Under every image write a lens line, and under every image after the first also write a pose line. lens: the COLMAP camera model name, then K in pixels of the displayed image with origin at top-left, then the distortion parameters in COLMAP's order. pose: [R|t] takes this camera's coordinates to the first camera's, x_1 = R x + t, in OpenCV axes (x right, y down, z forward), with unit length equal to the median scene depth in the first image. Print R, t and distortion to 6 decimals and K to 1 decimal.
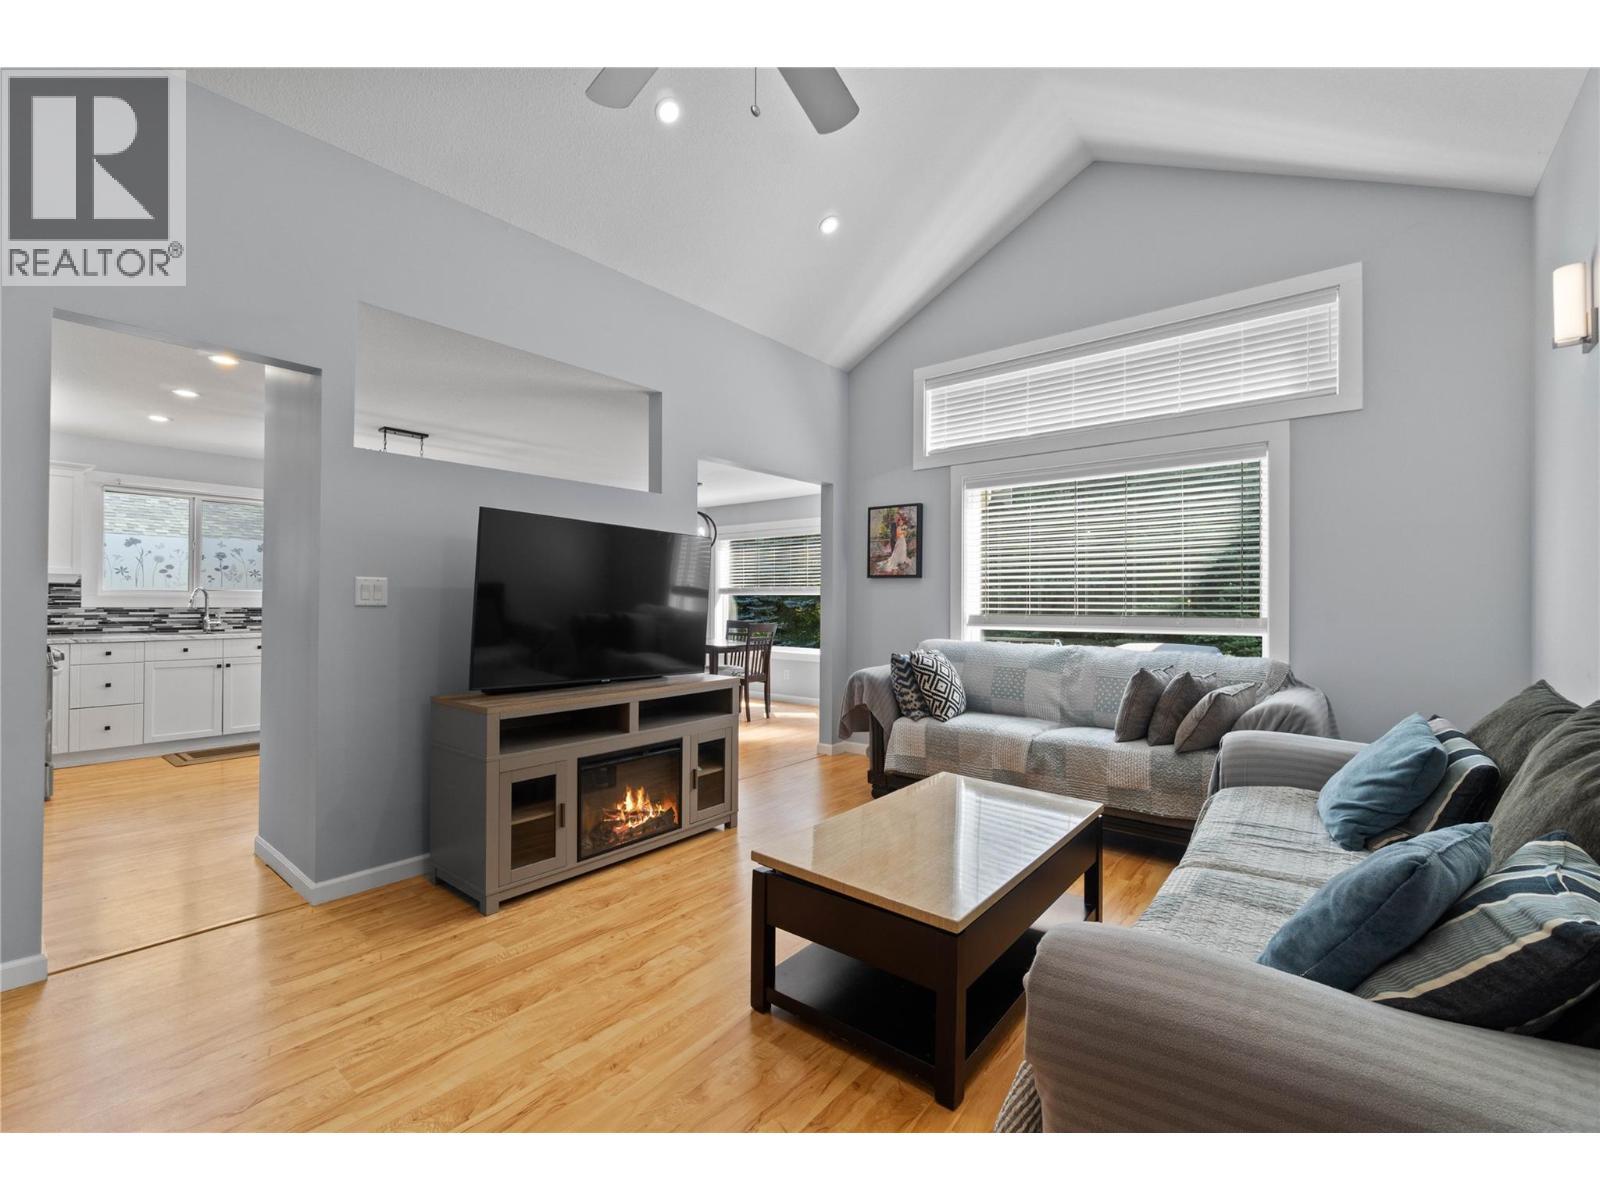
lens RADIAL K [[695.4, 0, 793.0], [0, 695.4, 601.2], [0, 0, 1]] dist [-0.003505, 0.000903]
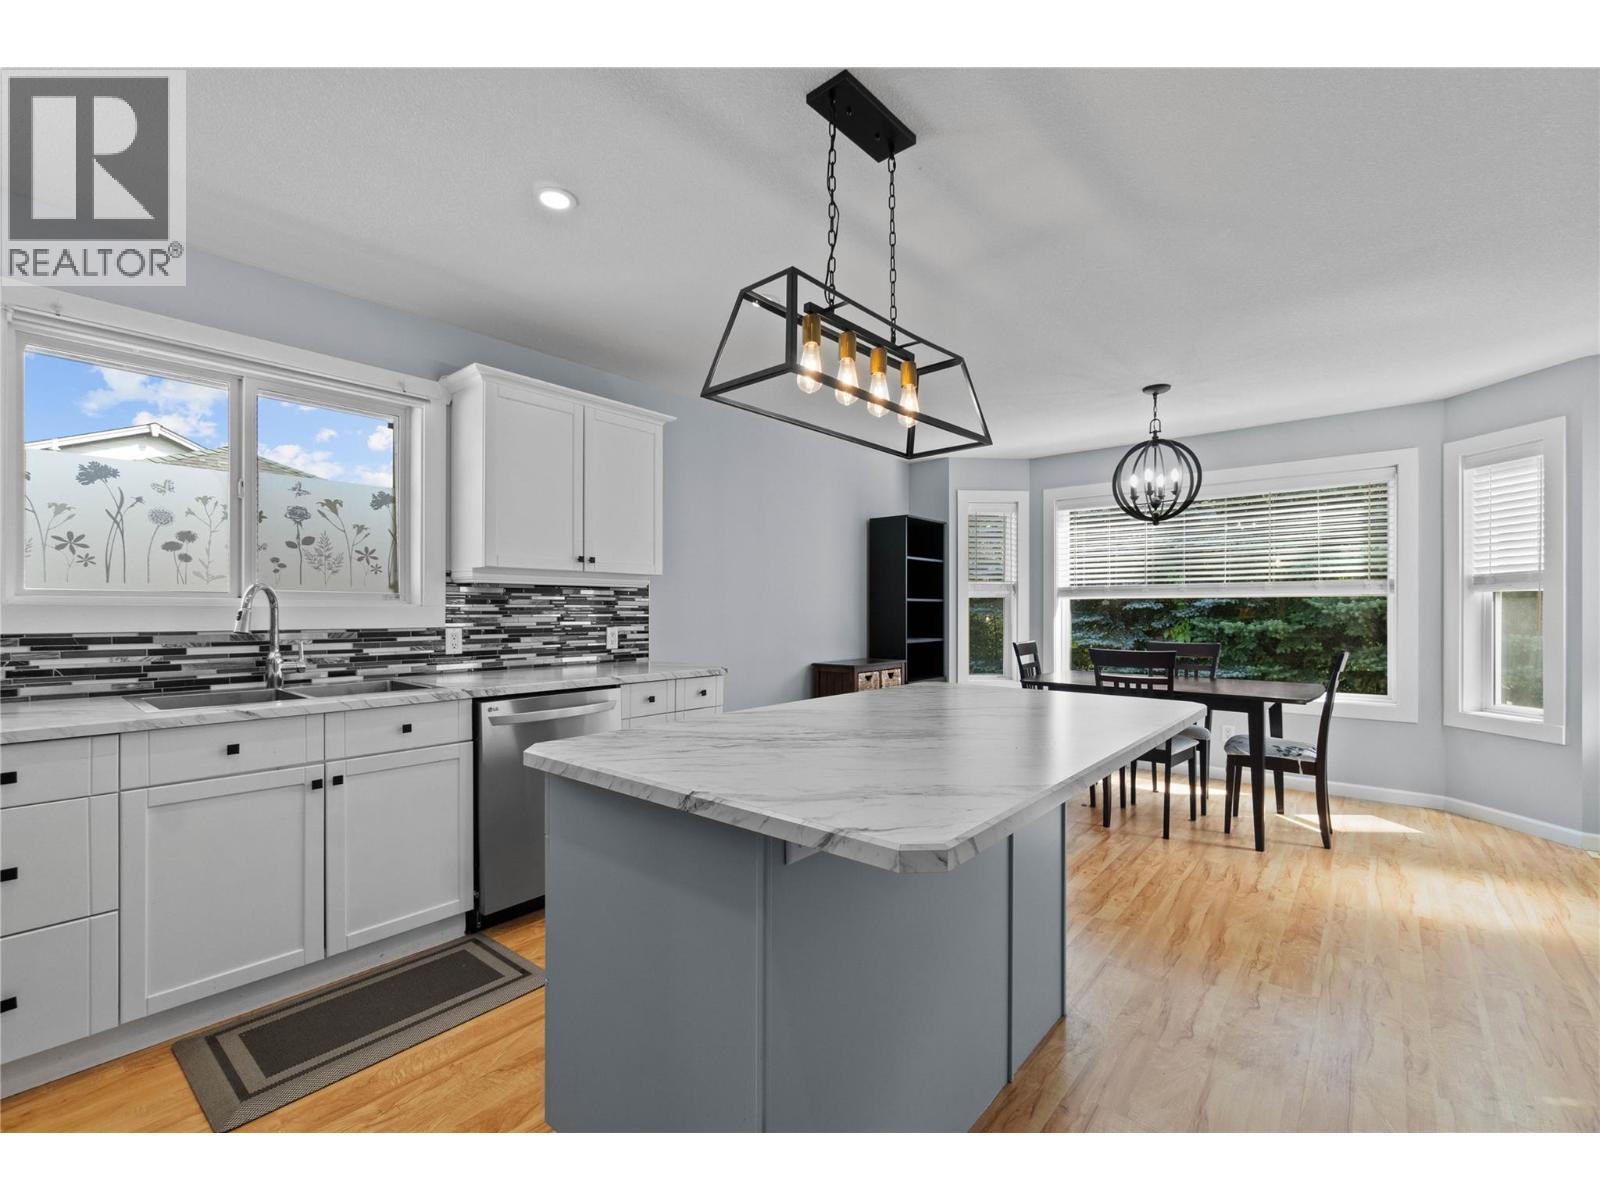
lens RADIAL K [[695.4, 0, 792.8], [0, 695.4, 615.7], [0, 0, 1]] dist [-0.003505, 0.000903]
pose [[0.999882, -0.006614, -0.013830, -0.738595], [0.006735, 0.999939, 0.008777, -0.002310], [0.013771, -0.008869, 0.999866, 0.820674]]
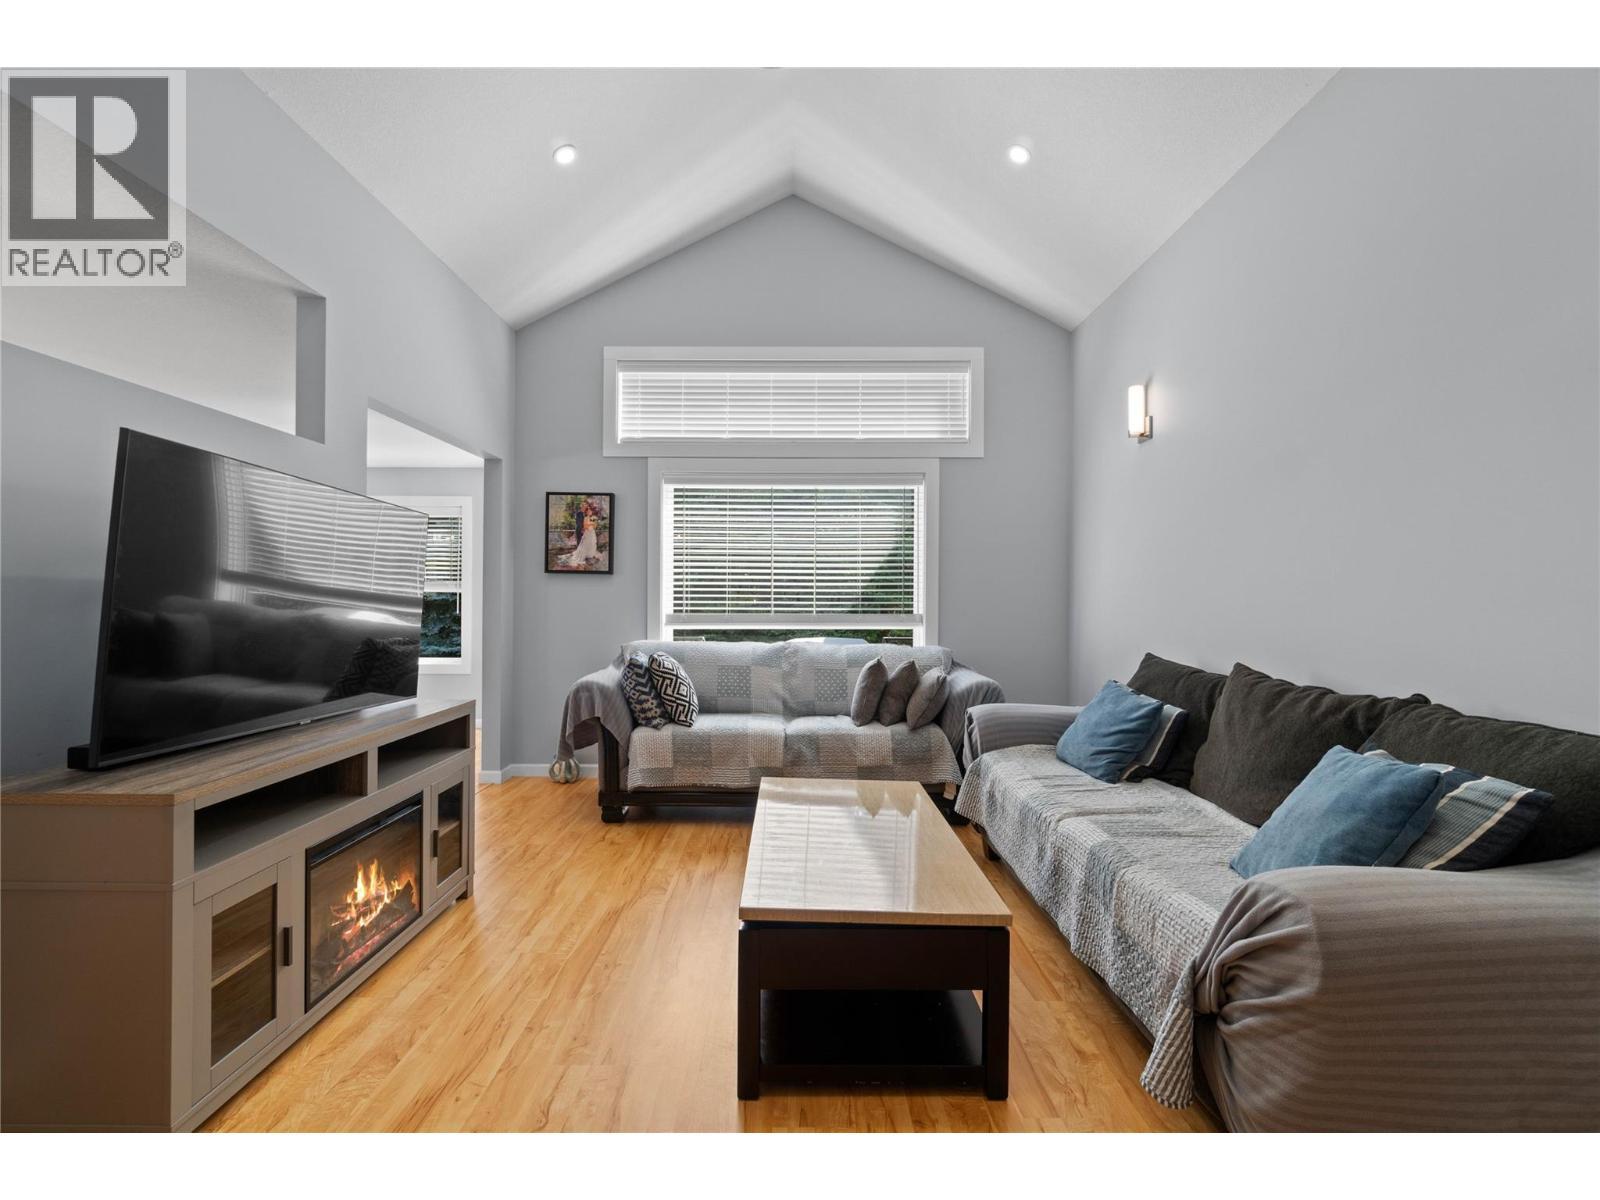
lens RADIAL K [[695.4, 0, 802.6], [0, 695.4, 599.5], [0, 0, 1]] dist [-0.003505, 0.000903]
pose [[0.769505, 0.002267, 0.638637, -0.267309], [-0.002847, 0.999996, -0.000119, -0.001083], [-0.638634, -0.001726, 0.769508, 0.165747]]
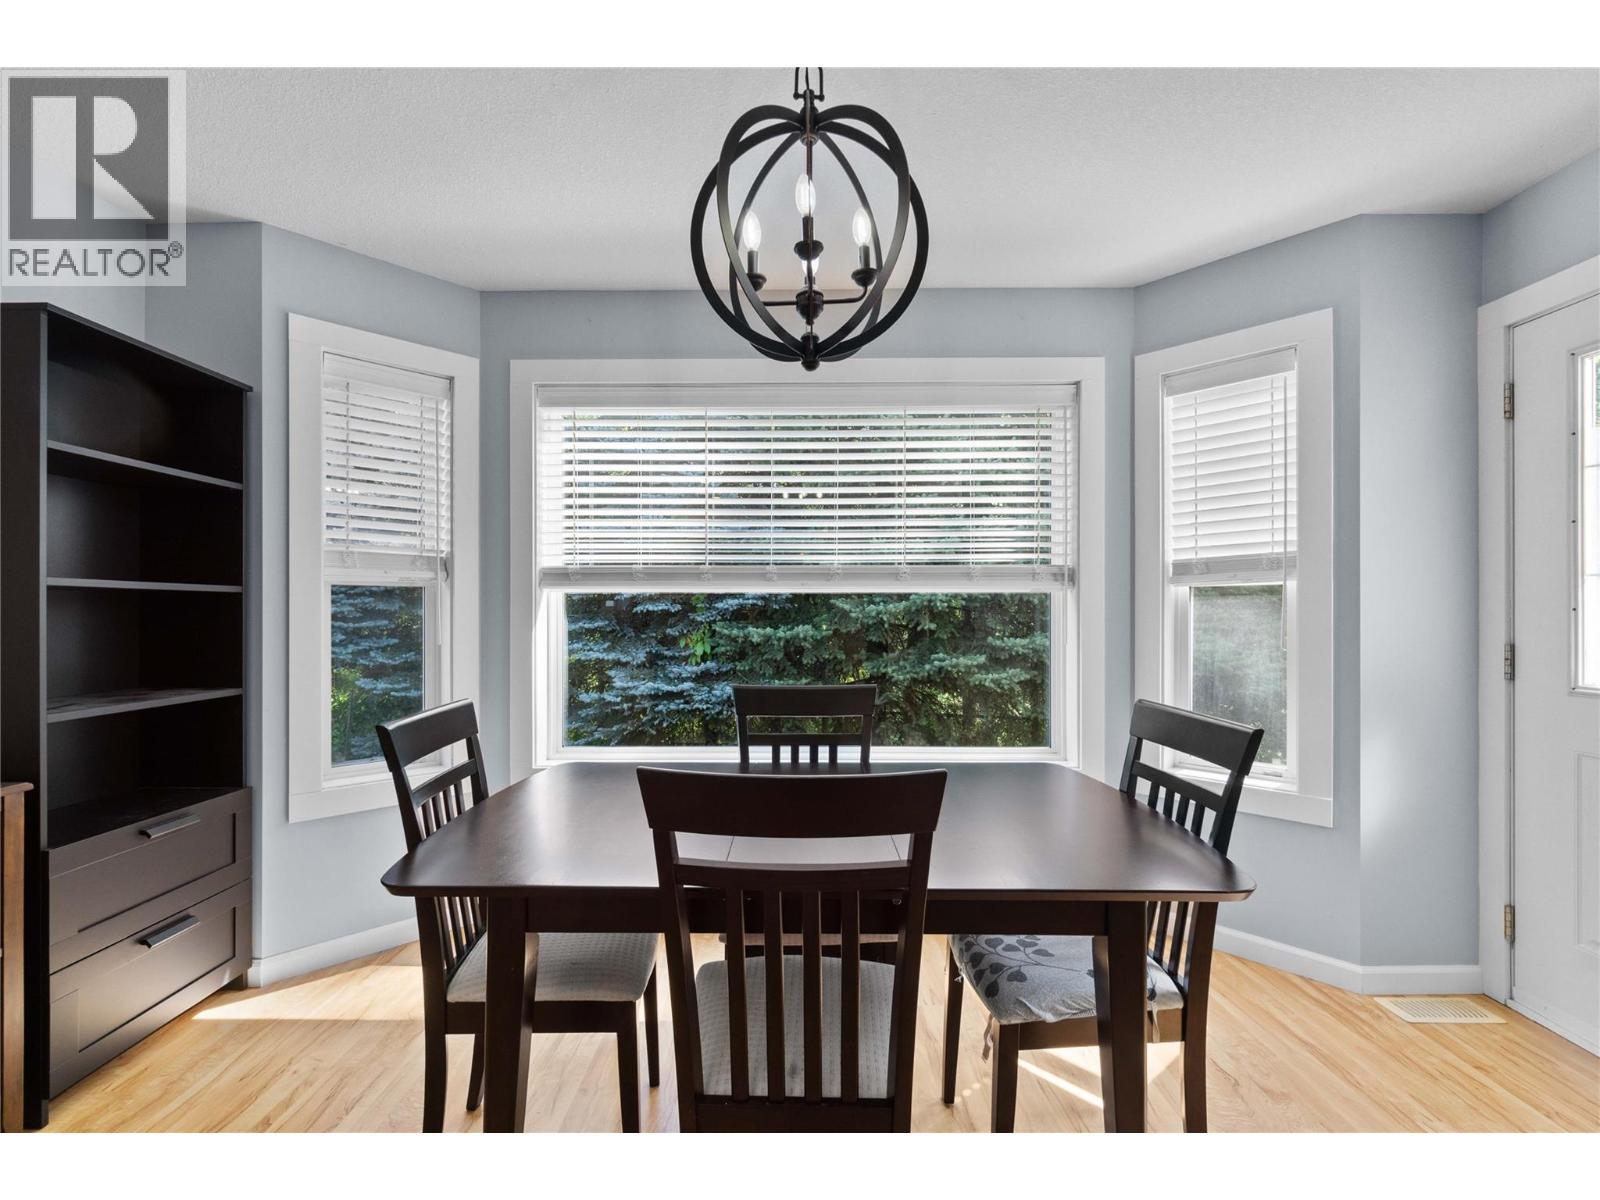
lens RADIAL K [[695.4, 0, 792.3], [0, 695.4, 615.6], [0, 0, 1]] dist [-0.003505, 0.000903]
pose [[0.776070, -0.009066, 0.630582, -0.466081], [0.003870, 0.999946, 0.009613, -0.001734], [-0.630635, -0.005020, 0.776063, 1.534805]]
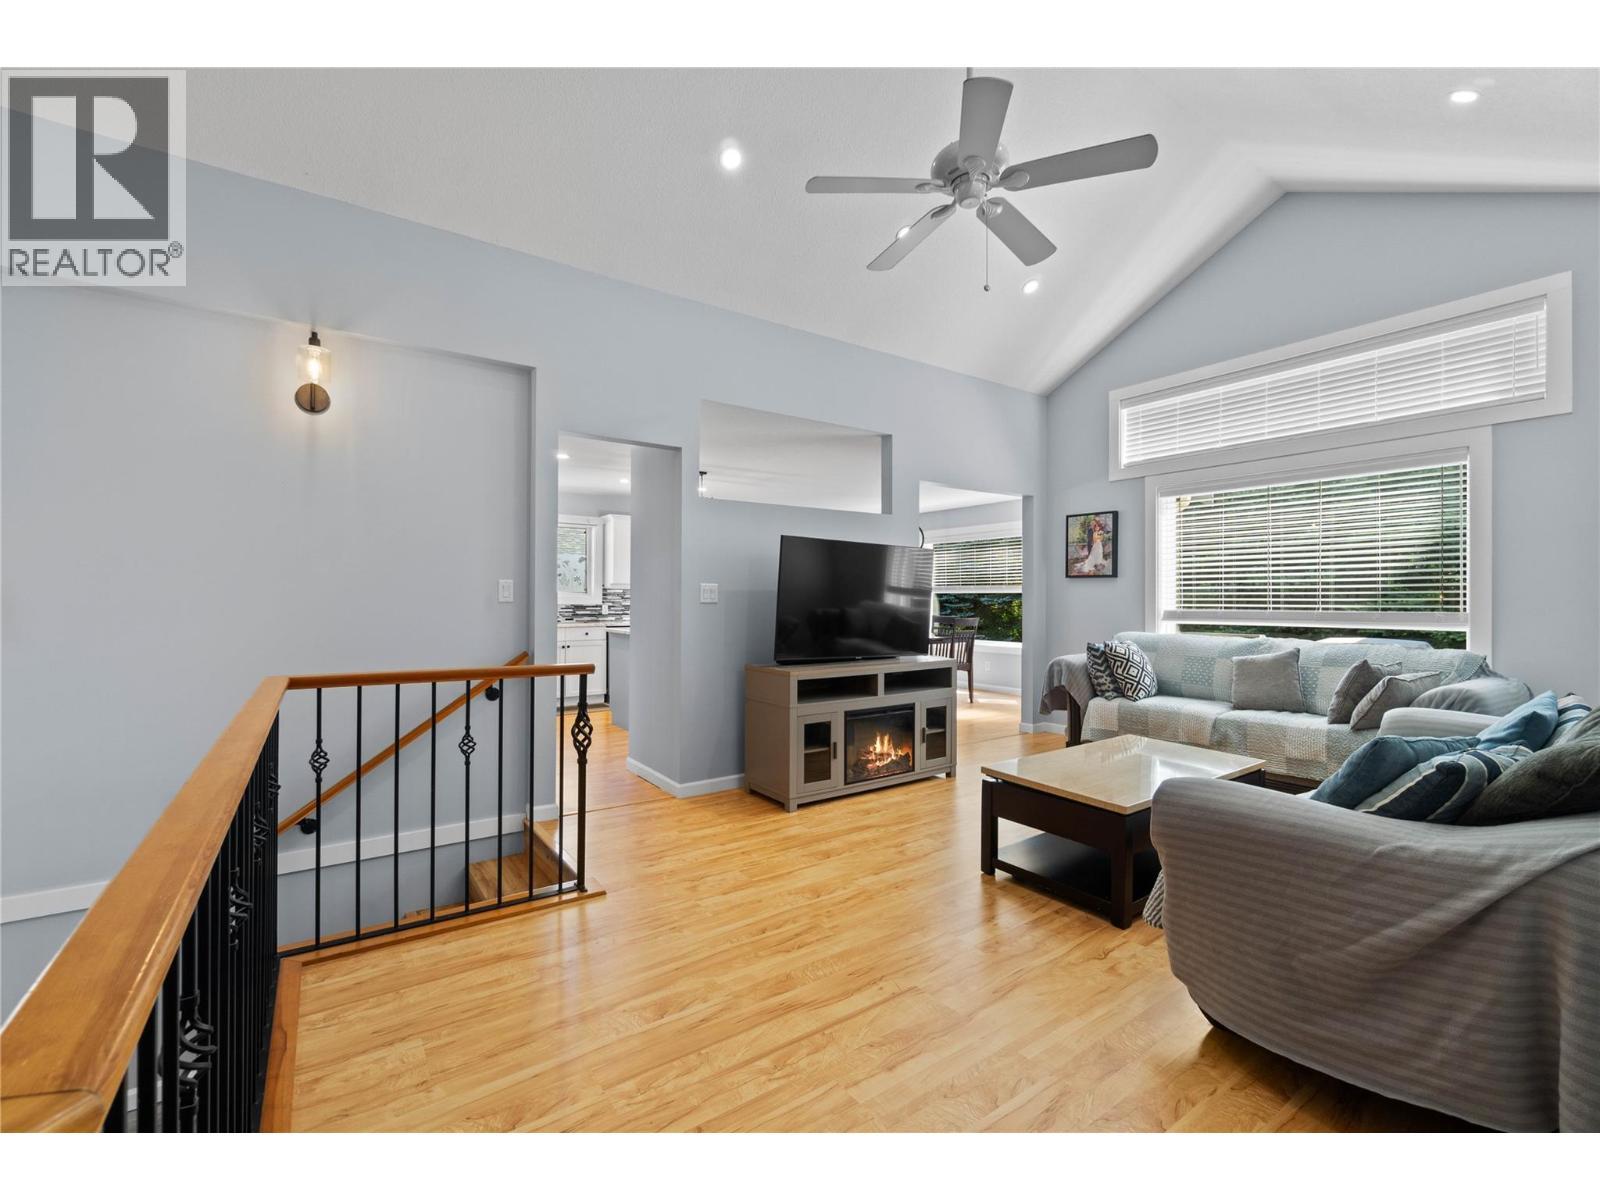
lens RADIAL K [[695.4, 0, 791.4], [0, 695.4, 600.2], [0, 0, 1]] dist [-0.003505, 0.000903]
pose [[0.963342, -0.003134, -0.268257, -0.025908], [0.003774, 0.999991, 0.001868, -0.001233], [0.268249, -0.002812, 0.963346, -0.277790]]
